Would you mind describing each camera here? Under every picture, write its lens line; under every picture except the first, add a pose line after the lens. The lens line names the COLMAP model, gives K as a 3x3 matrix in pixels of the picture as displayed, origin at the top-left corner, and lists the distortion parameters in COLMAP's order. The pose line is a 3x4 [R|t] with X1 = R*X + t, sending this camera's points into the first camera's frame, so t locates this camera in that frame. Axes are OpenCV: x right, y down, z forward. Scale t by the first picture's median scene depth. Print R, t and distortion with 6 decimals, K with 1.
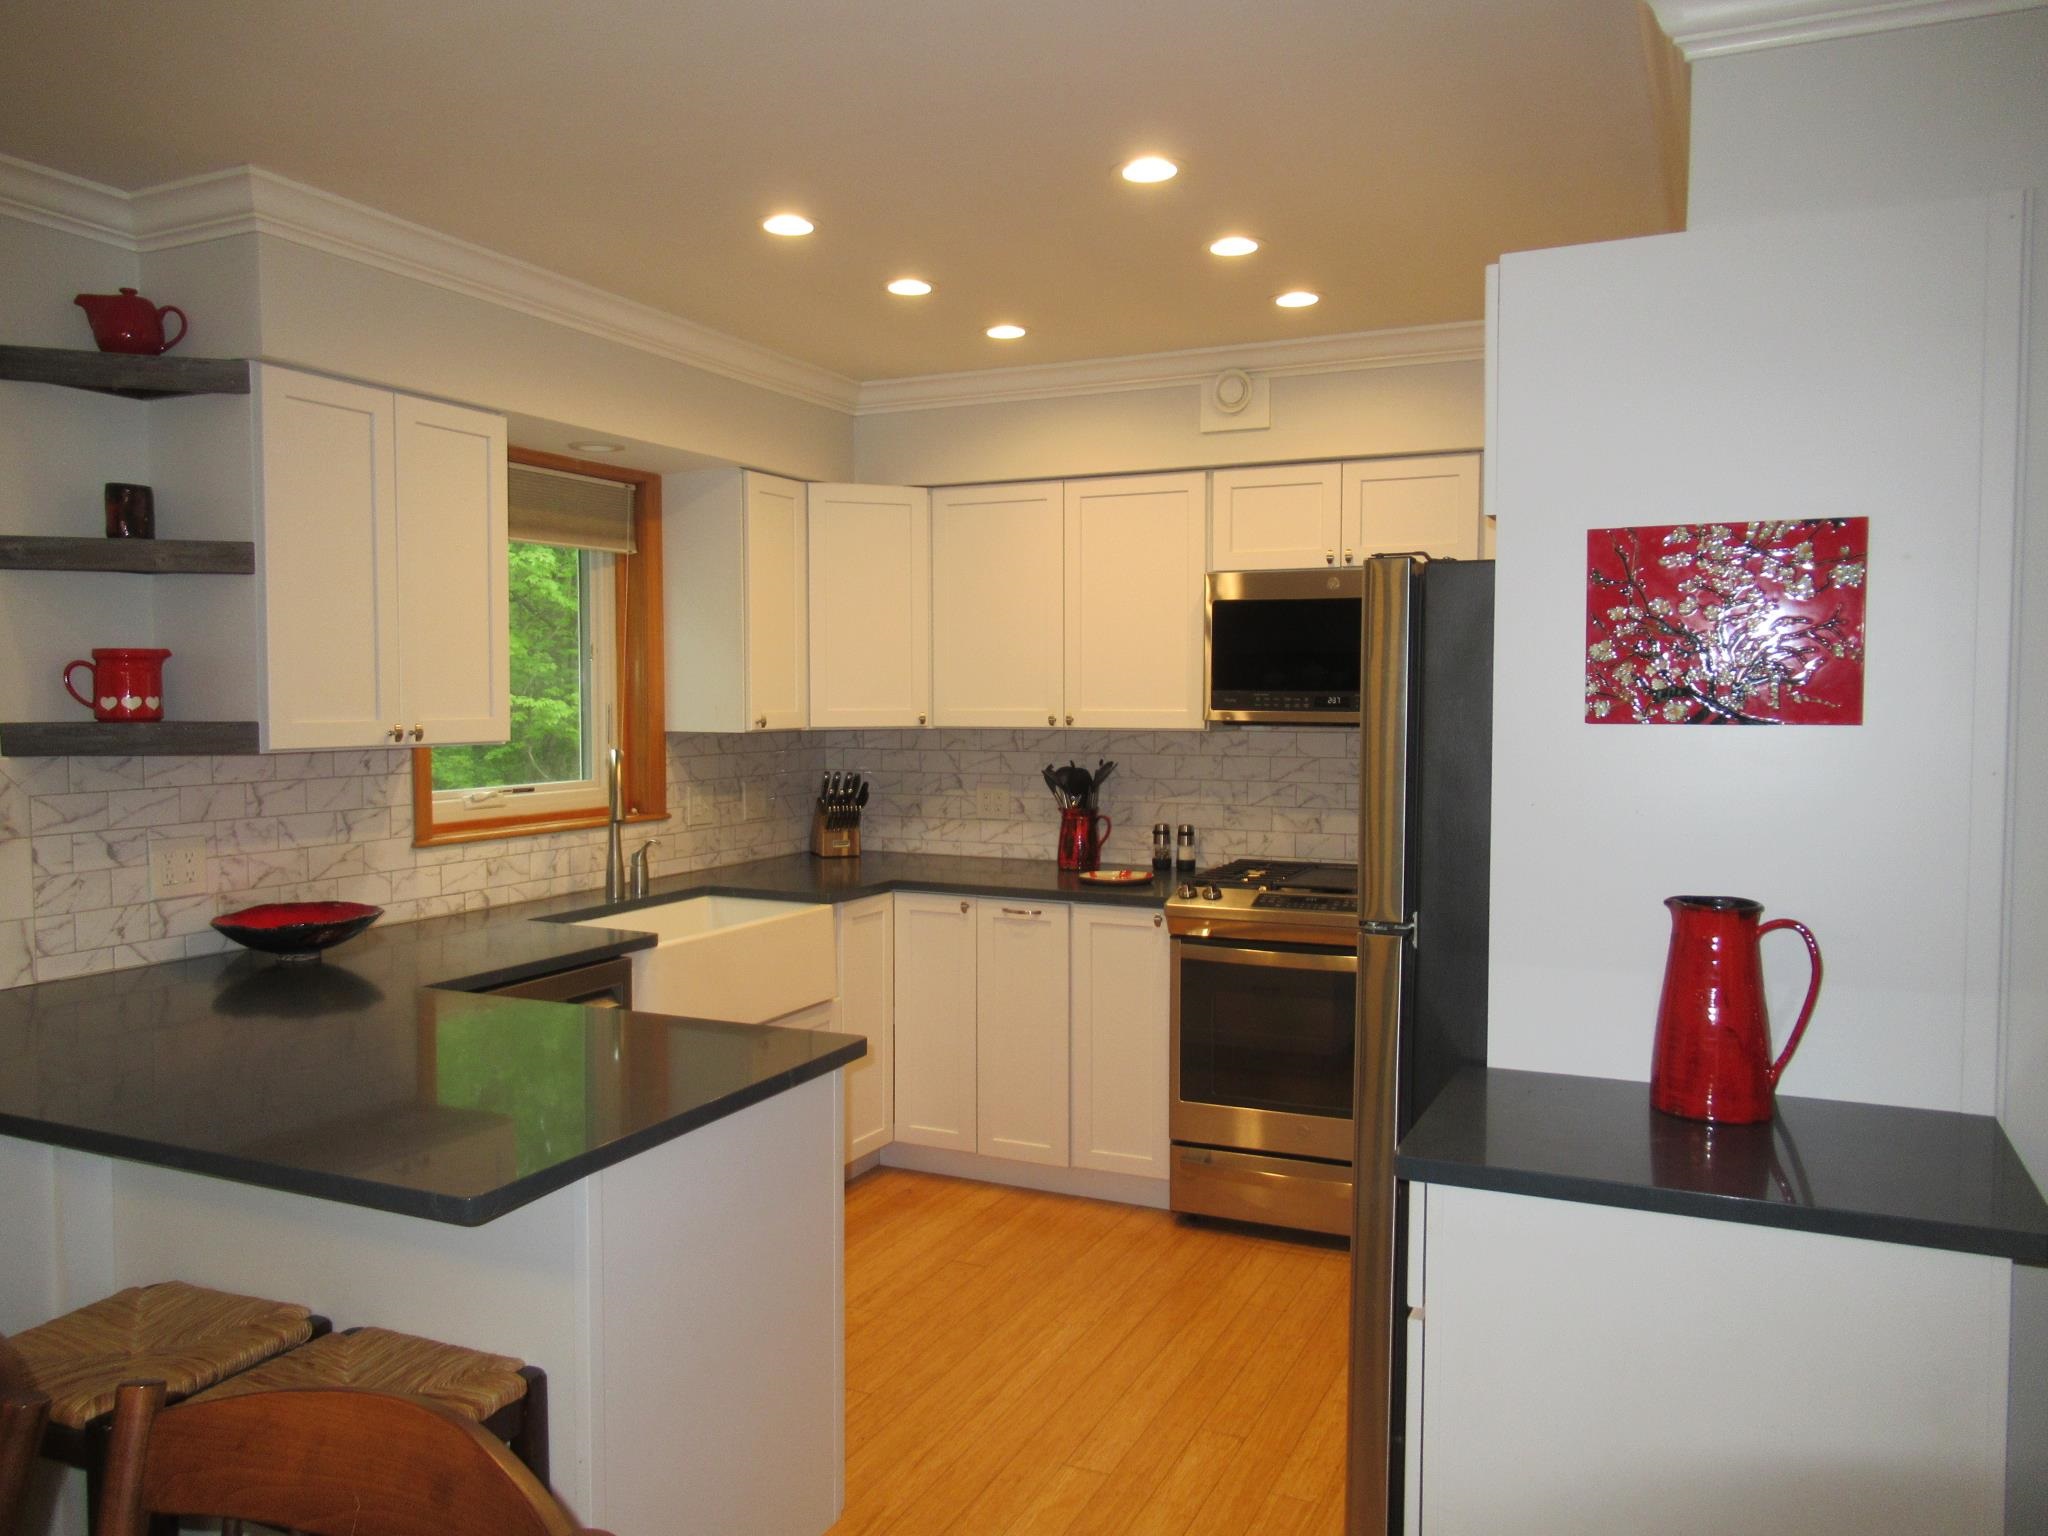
lens RADIAL K [[1539.8, 0, 1028.9], [0, 1539.8, 776.6], [0, 0, 1]] dist [-0.006685, 0.007259]
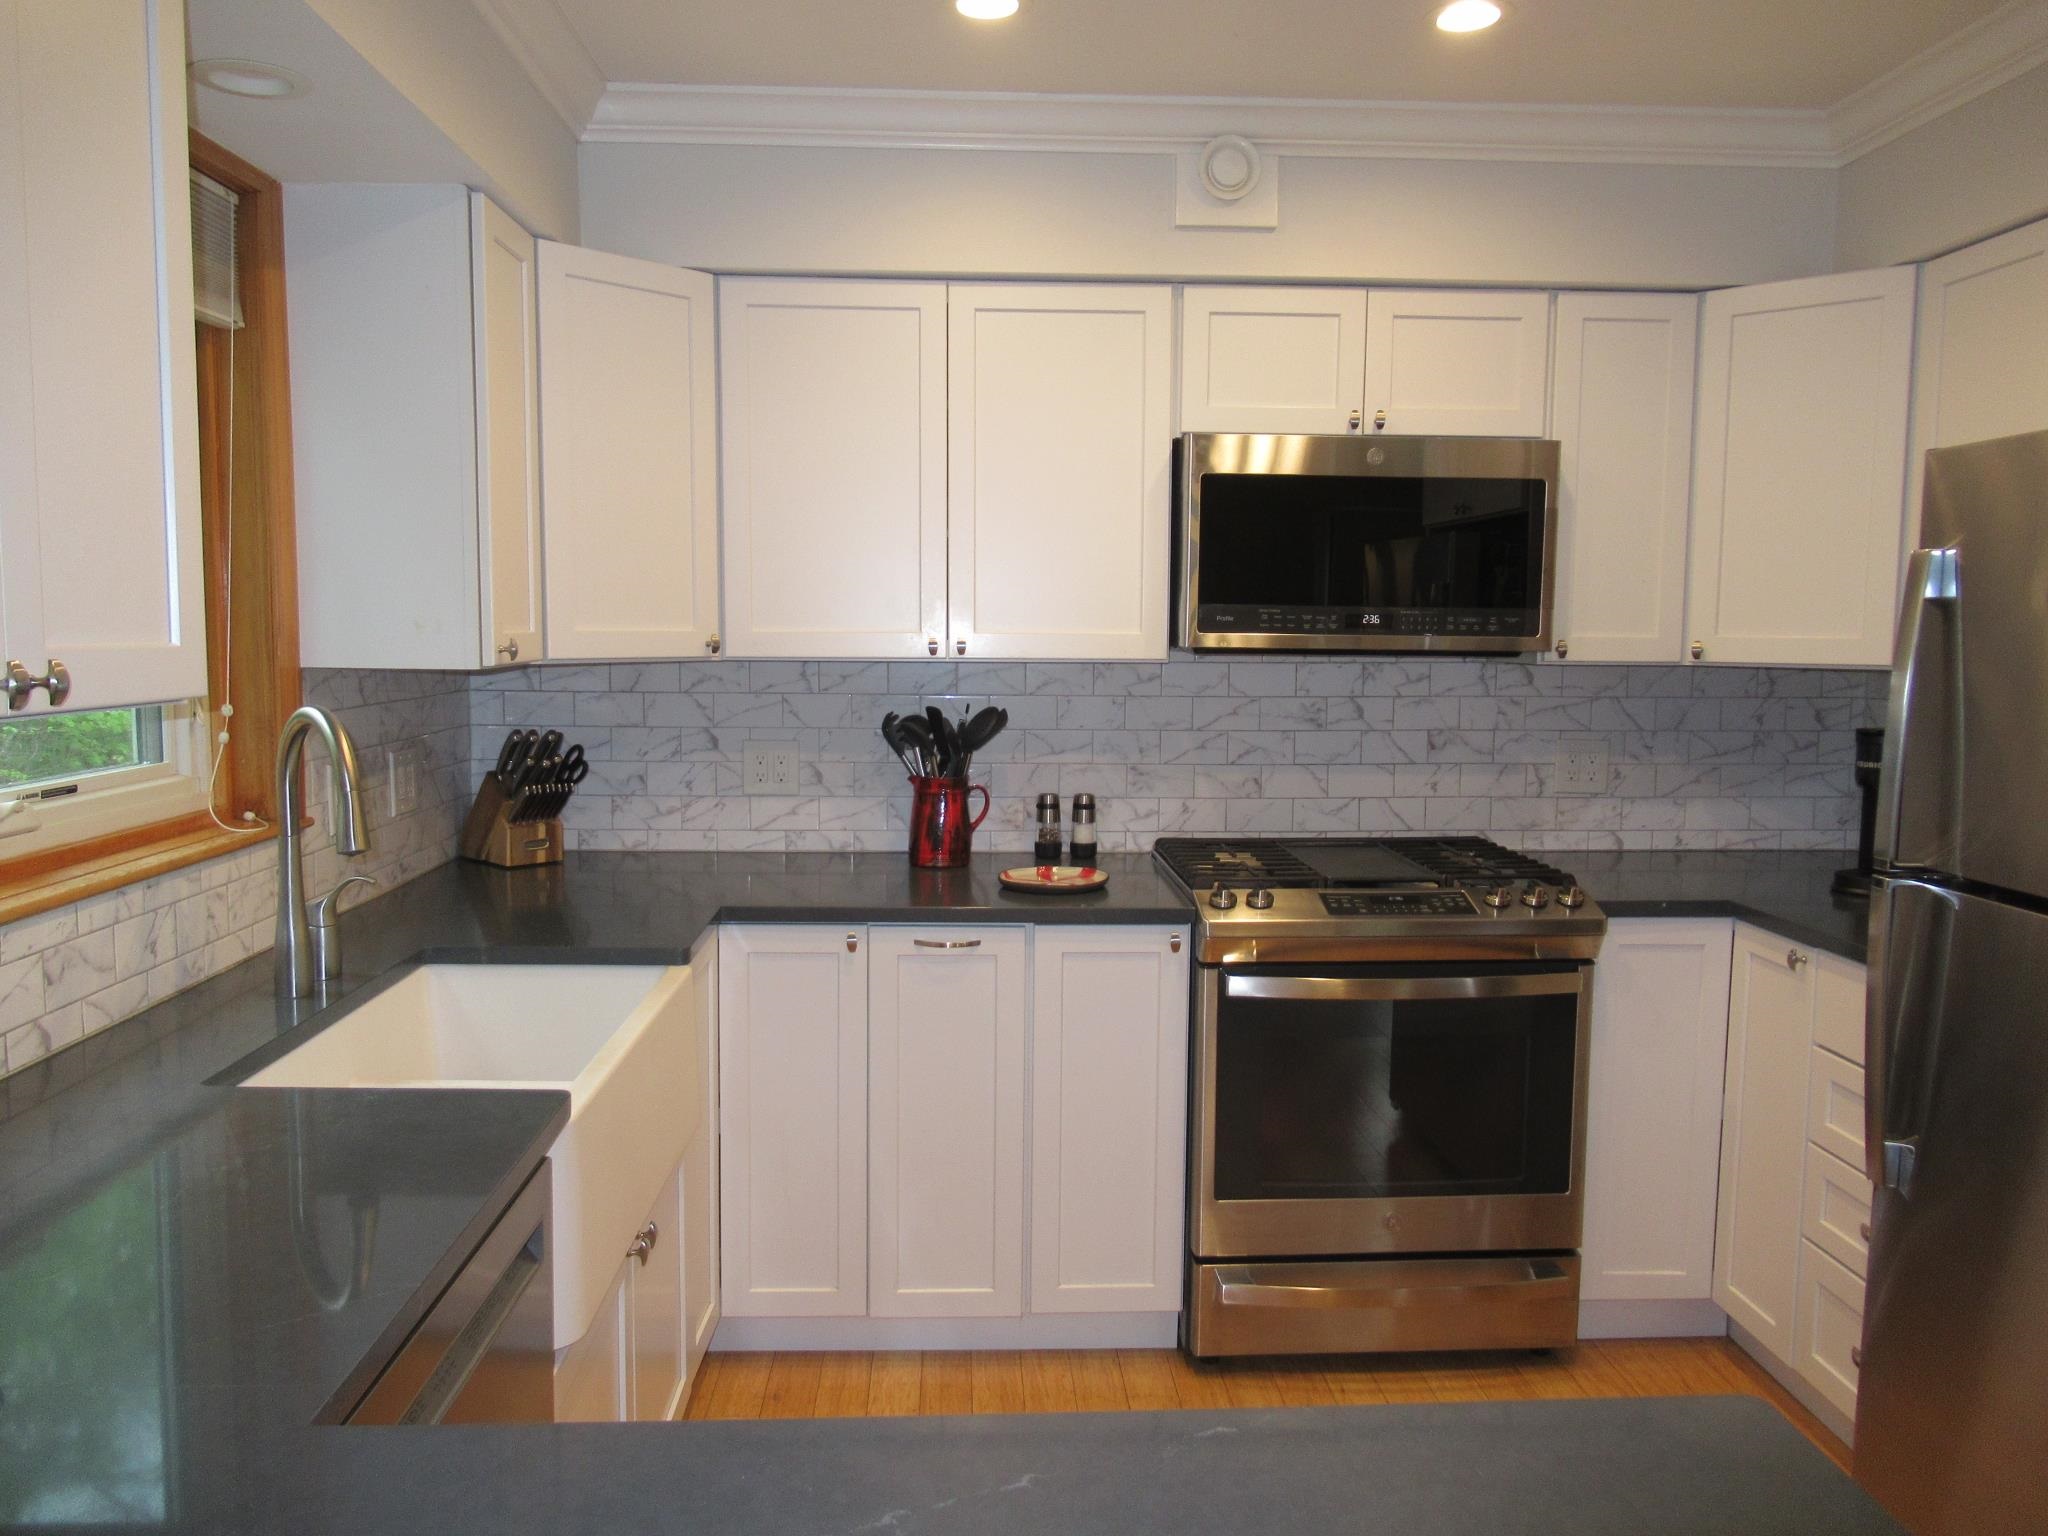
lens RADIAL K [[1539.8, 0, 1028.9], [0, 1539.8, 776.6], [0, 0, 1]] dist [-0.006685, 0.007259]
pose [[0.885576, -0.039093, 0.462846, -0.343545], [0.016740, 0.998491, 0.052305, -0.019672], [-0.464192, -0.038572, 0.884894, 0.523403]]
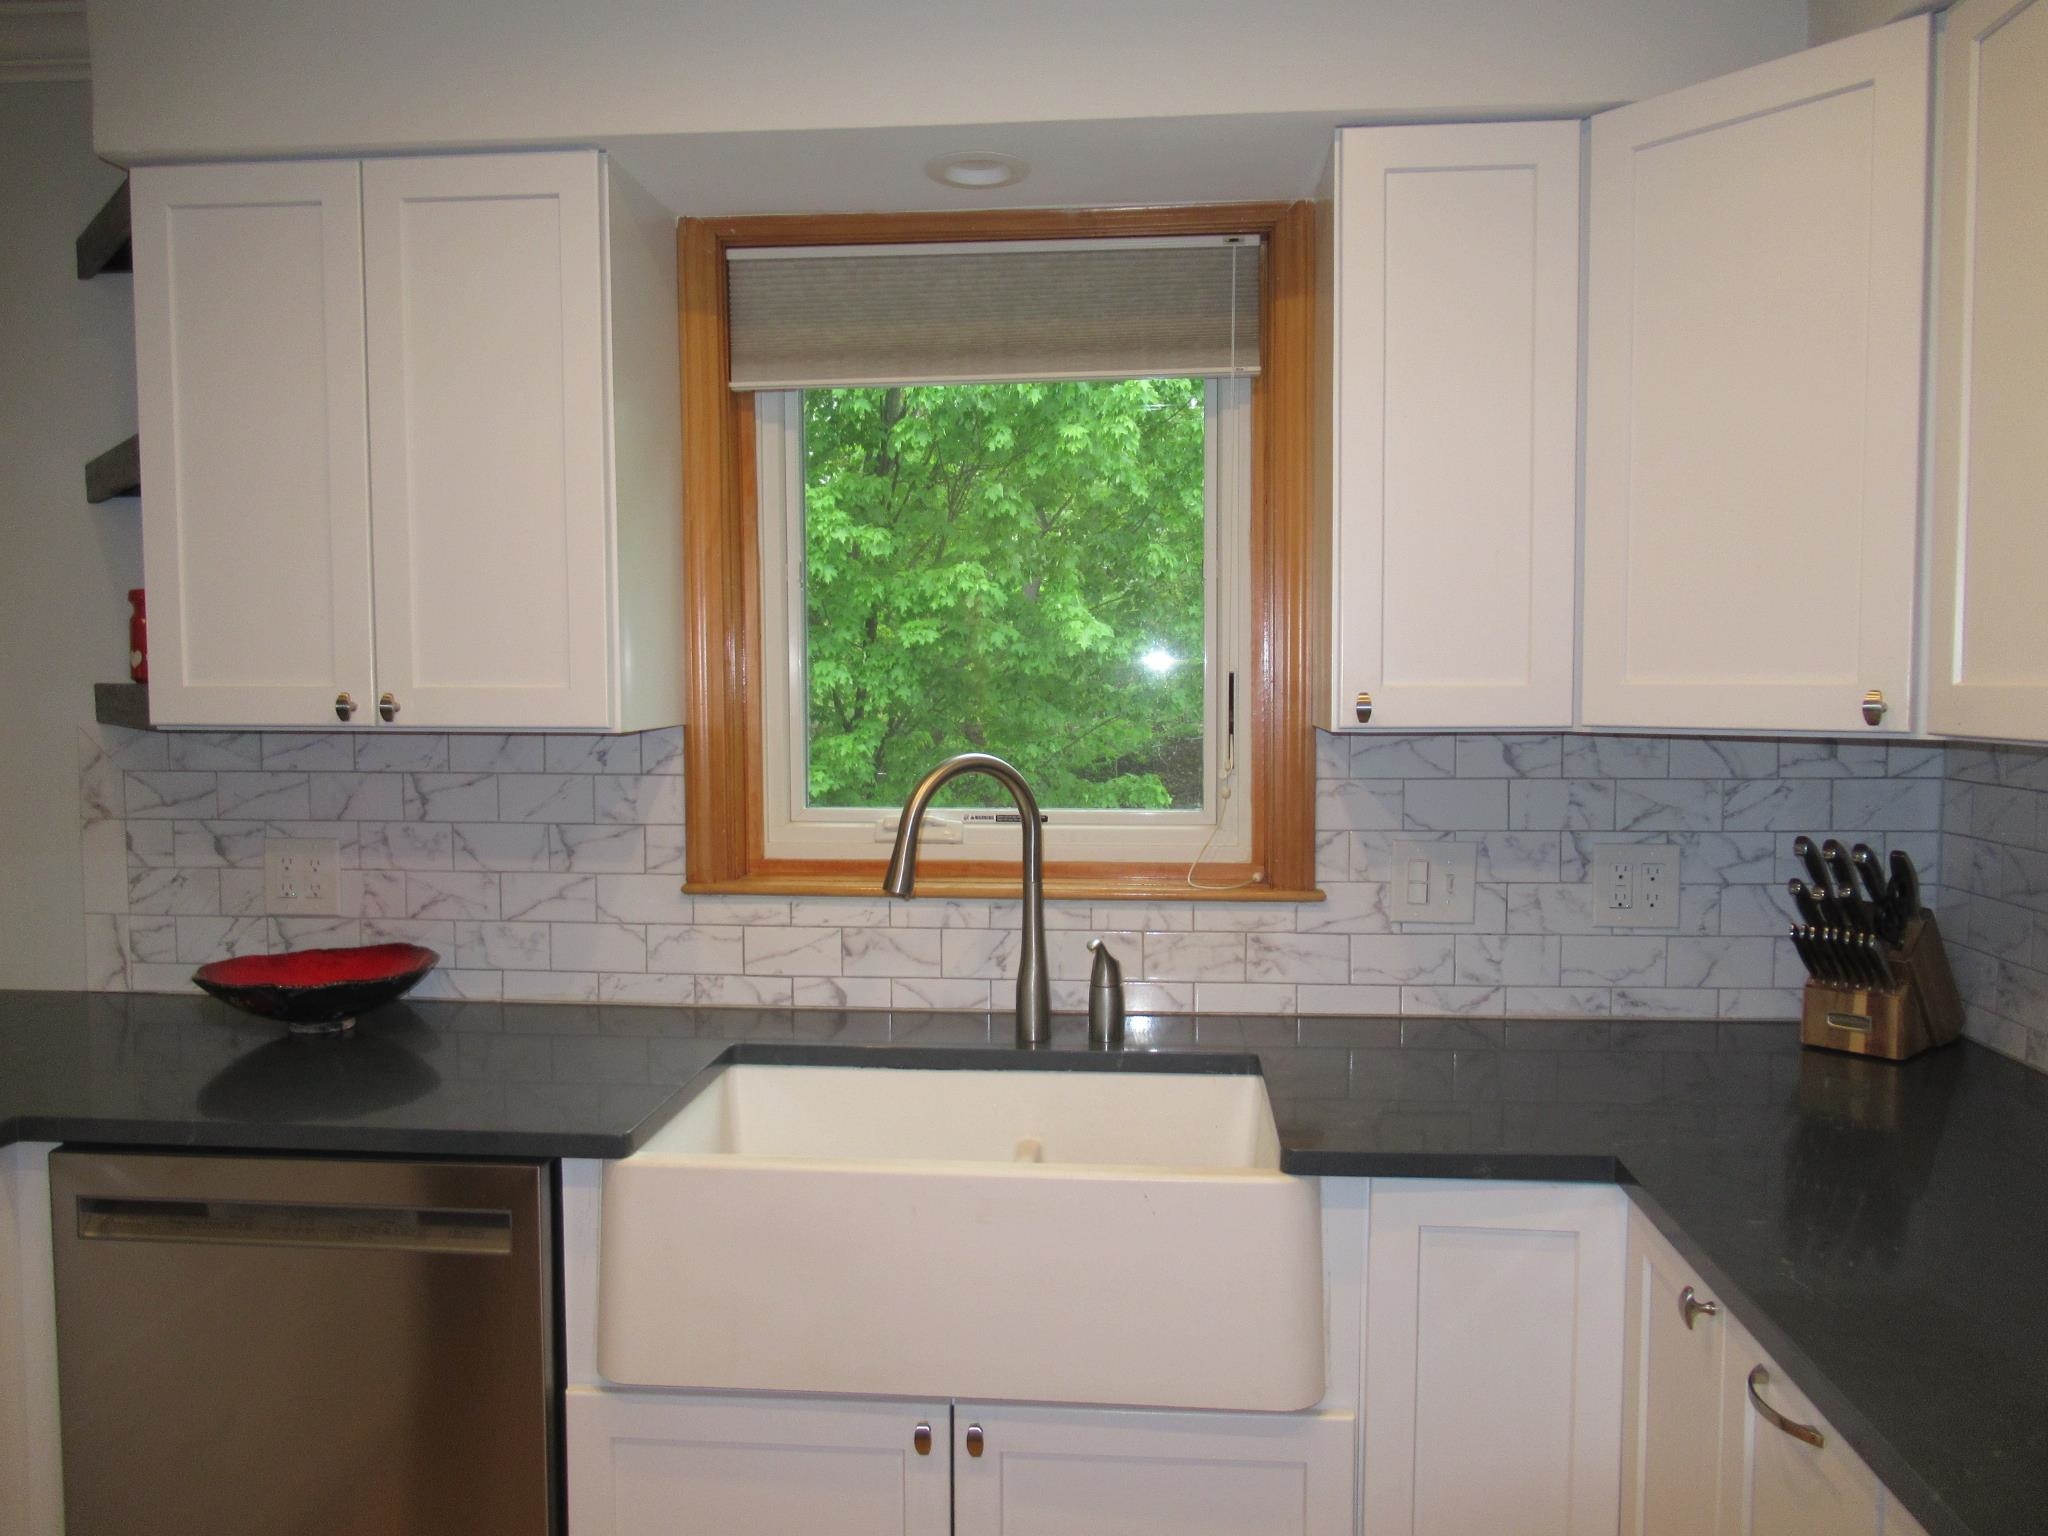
lens RADIAL K [[1511.0, 0, 1024.0], [0, 1511.0, 768.0], [0, 0, 1]] dist [-0.023873, -0.000460]
pose [[0.343977, 0.055132, -0.937358, 0.243578], [-0.051815, 0.997868, 0.039677, -0.039273], [0.937547, 0.034922, 0.346100, 0.980582]]
